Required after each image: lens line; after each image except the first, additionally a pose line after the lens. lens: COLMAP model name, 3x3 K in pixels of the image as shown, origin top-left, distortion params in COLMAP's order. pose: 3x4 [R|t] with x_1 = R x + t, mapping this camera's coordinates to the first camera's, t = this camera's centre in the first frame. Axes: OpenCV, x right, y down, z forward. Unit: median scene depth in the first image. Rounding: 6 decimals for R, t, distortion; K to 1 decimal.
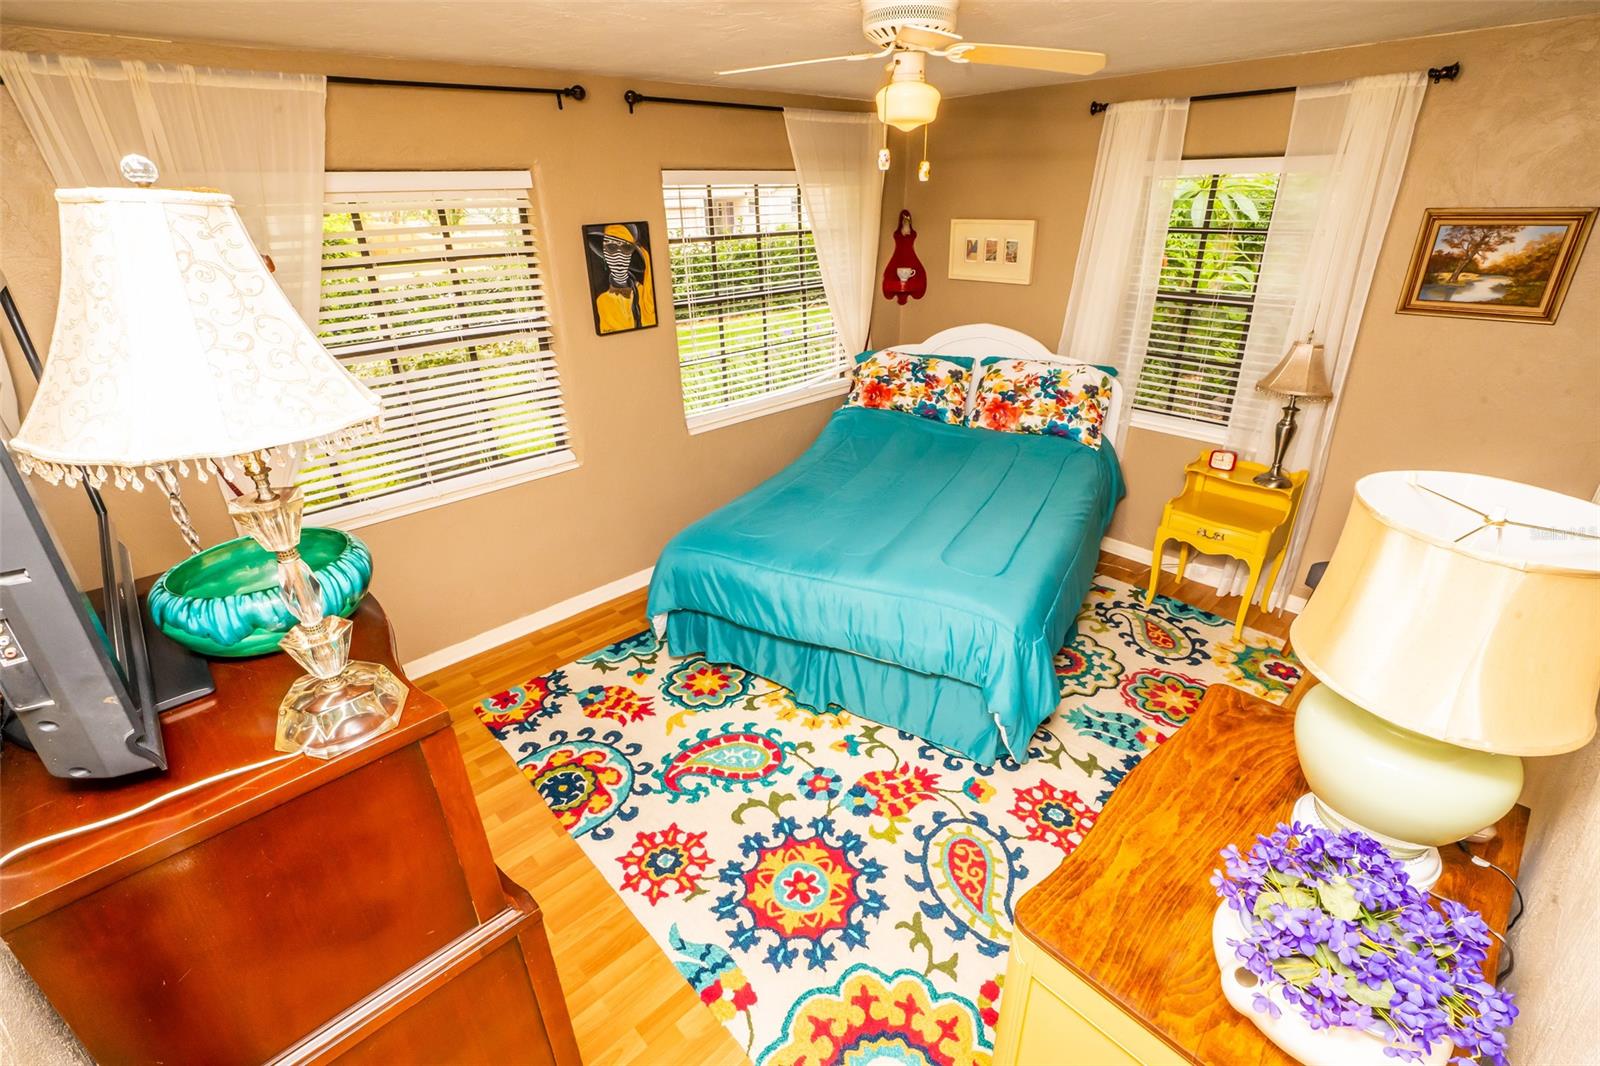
lens RADIAL K [[721.4, 0, 805.5], [0, 721.4, 531.9], [0, 0, 1]] dist [-0.017889, 0.007765]
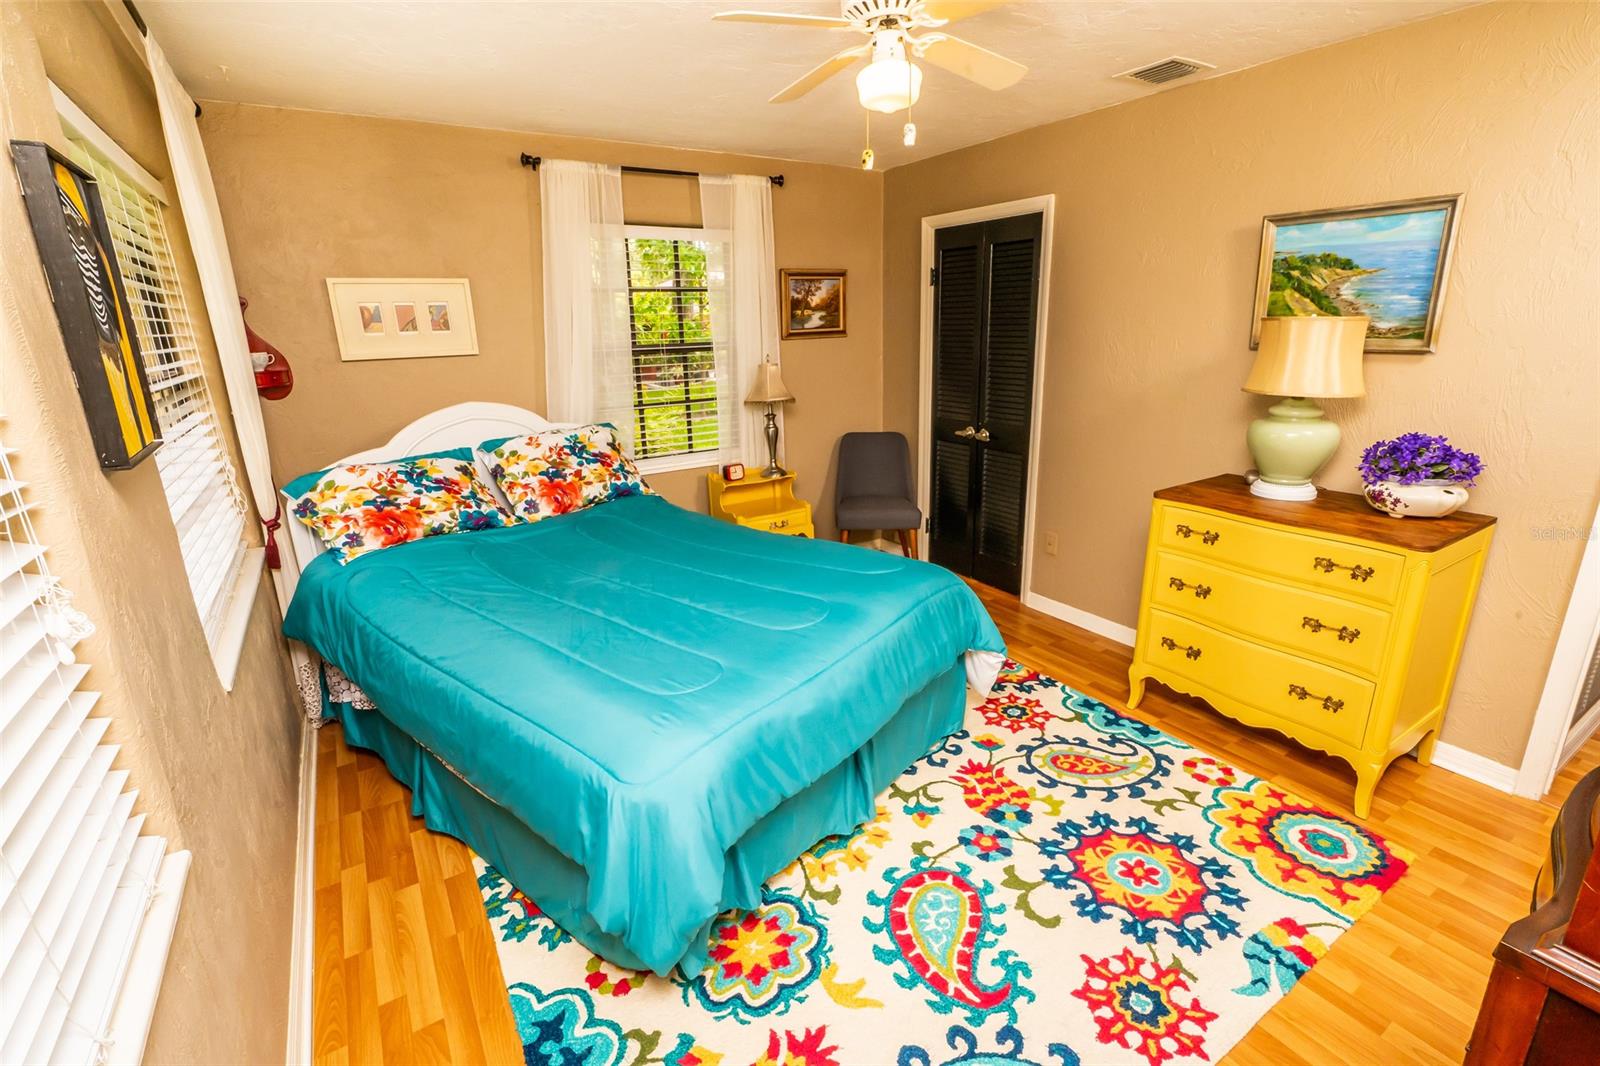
lens RADIAL K [[721.4, 0, 805.5], [0, 721.4, 531.9], [0, 0, 1]] dist [-0.017889, 0.007765]
pose [[0.178024, -0.263539, 0.948080, -0.728226], [0.438848, 0.883614, 0.163215, -0.207256], [-0.880750, 0.387007, 0.272958, 0.816736]]
